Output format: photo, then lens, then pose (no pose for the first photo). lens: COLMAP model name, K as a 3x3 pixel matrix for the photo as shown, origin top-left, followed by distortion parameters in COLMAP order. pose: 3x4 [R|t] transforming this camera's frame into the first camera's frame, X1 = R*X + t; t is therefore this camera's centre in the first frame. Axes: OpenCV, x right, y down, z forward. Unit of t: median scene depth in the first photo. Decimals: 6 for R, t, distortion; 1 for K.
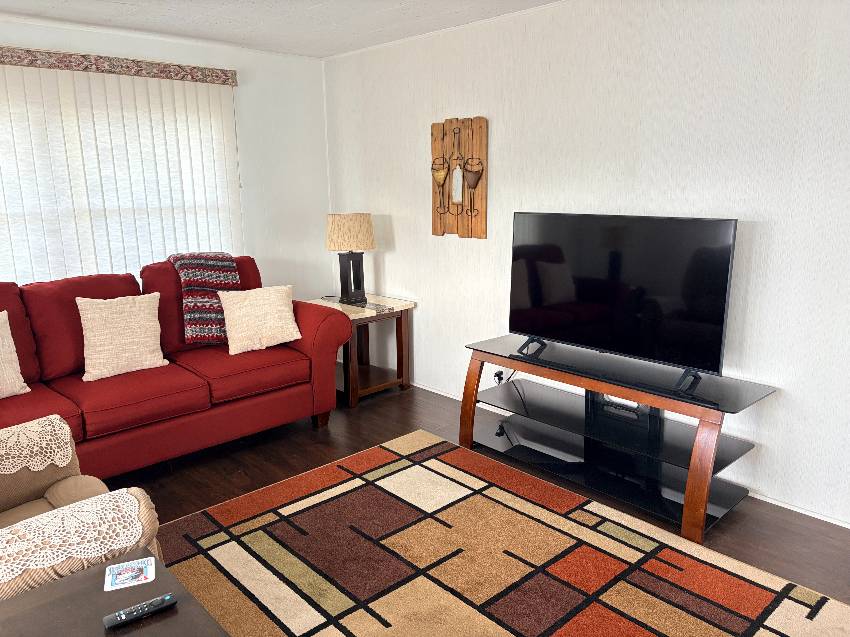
lens RADIAL K [[645.7, 0, 427.8], [0, 645.7, 319.3], [0, 0, 1]] dist [0.042879, -0.048197]
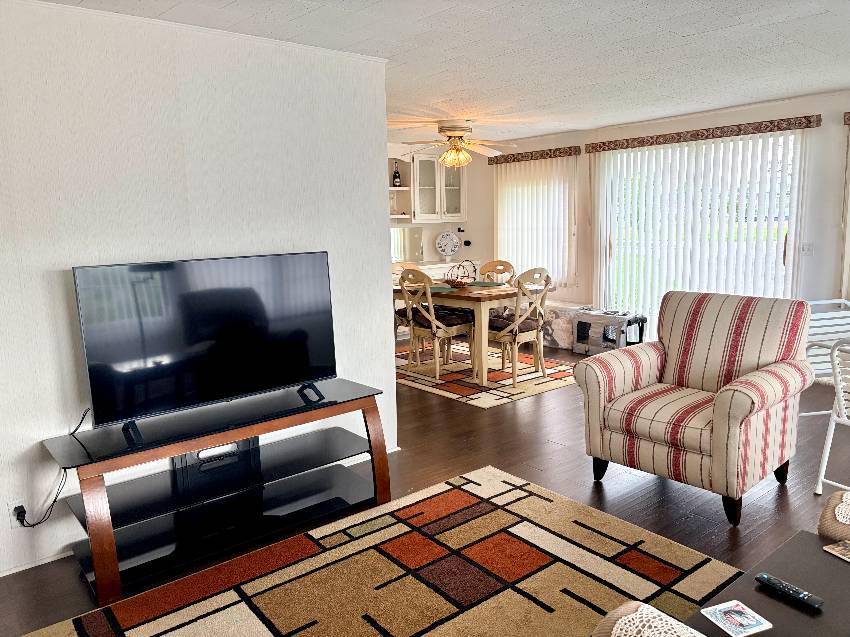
lens RADIAL K [[645.7, 0, 429.8], [0, 645.7, 320.7], [0, 0, 1]] dist [0.042879, -0.048197]
pose [[0.062021, -0.147343, 0.987139, -0.752691], [0.243014, 0.961508, 0.128249, -0.134198], [-0.968038, 0.231934, 0.095440, 0.697695]]
